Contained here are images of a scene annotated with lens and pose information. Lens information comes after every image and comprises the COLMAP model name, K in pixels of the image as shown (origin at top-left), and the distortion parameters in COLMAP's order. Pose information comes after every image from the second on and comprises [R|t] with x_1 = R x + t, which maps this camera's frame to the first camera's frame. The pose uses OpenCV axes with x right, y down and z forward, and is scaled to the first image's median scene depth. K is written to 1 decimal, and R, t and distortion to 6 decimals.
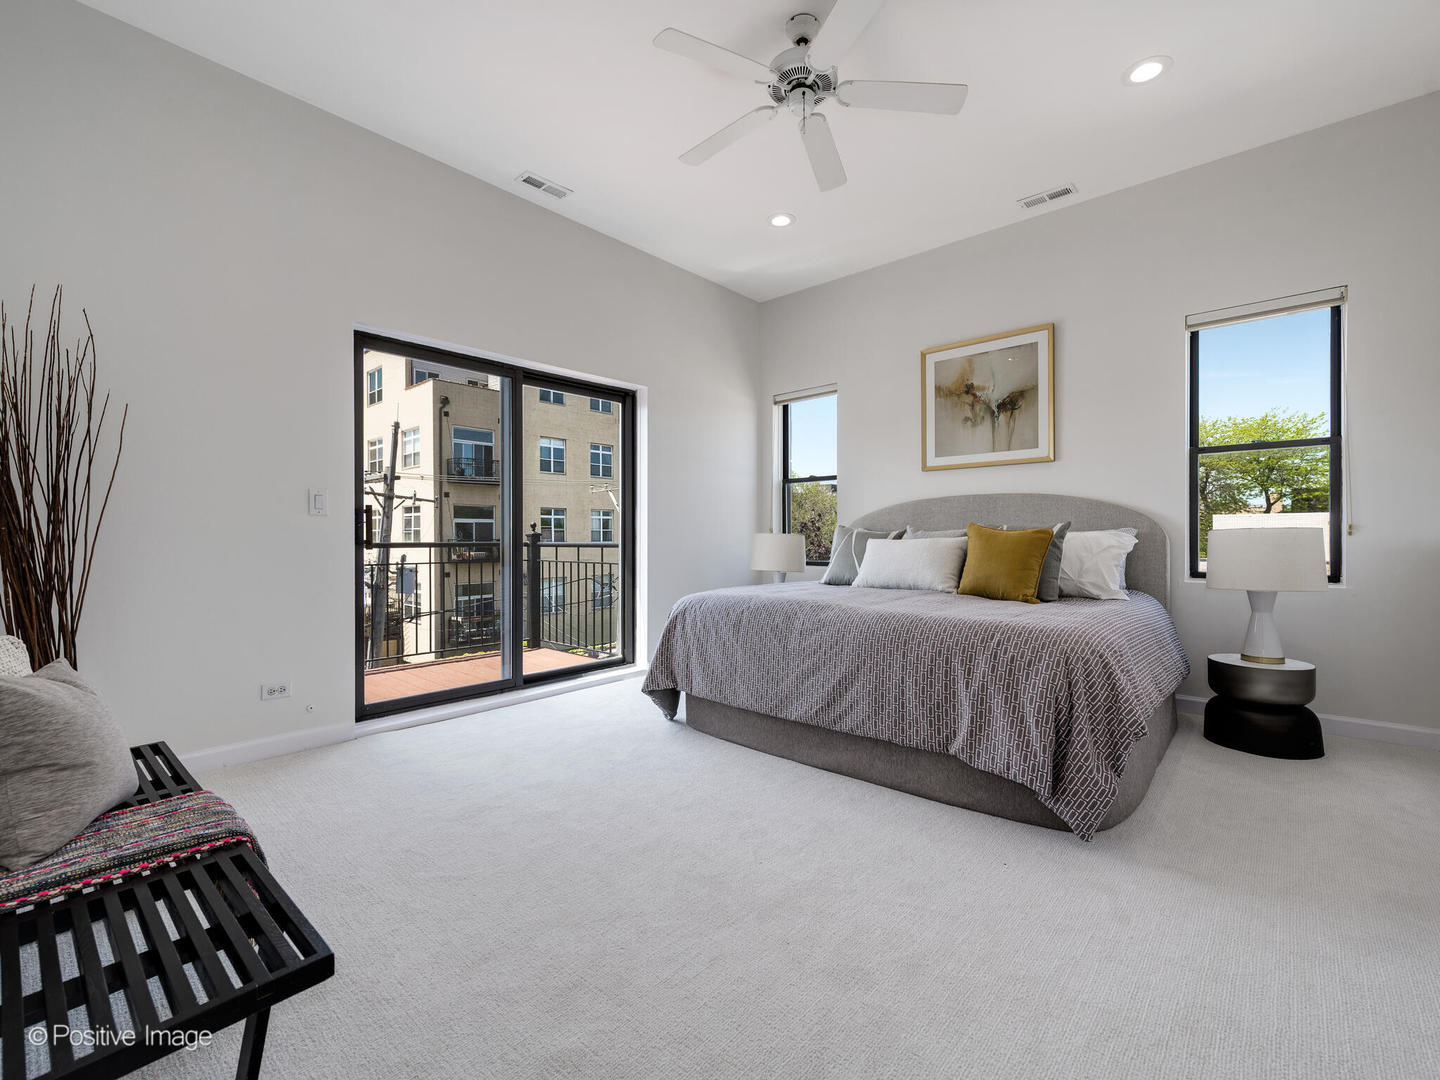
lens RADIAL K [[636.1, 0, 717.6], [0, 636.1, 535.7], [0, 0, 1]] dist [0.007081, -0.001611]
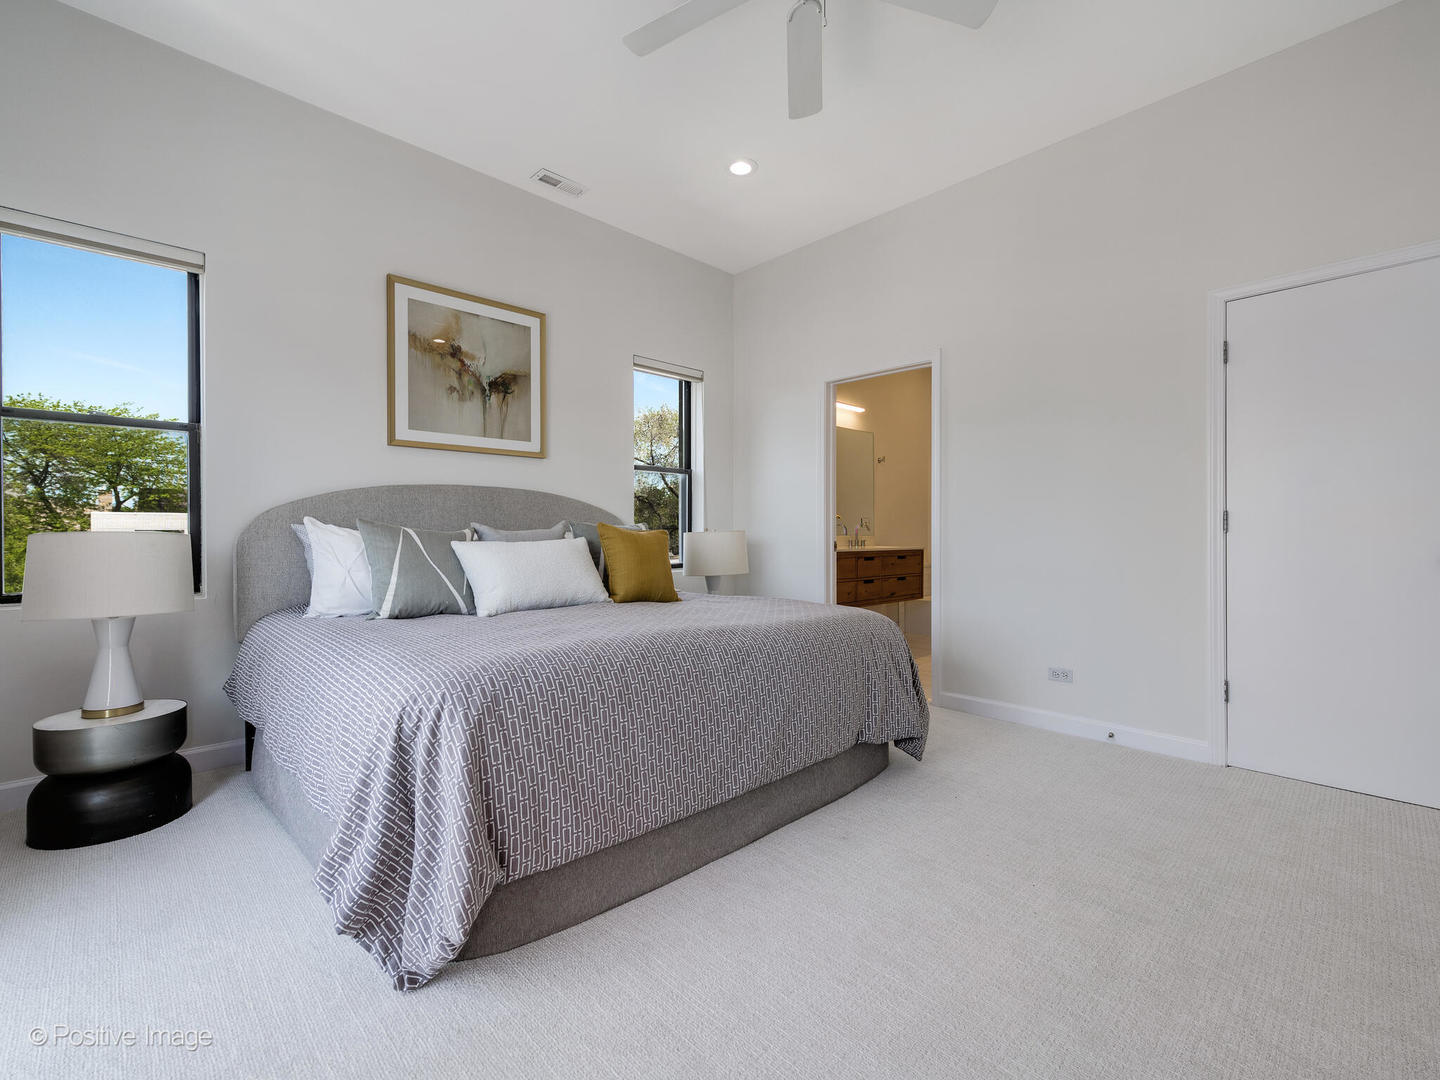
lens RADIAL K [[636.1, 0, 721.9], [0, 636.1, 534.7], [0, 0, 1]] dist [0.007081, -0.001611]
pose [[0.068478, -0.000575, 0.997652, -0.383777], [0.001043, 0.999999, 0.000505, -0.001975], [-0.997652, 0.001006, 0.068479, 0.626569]]
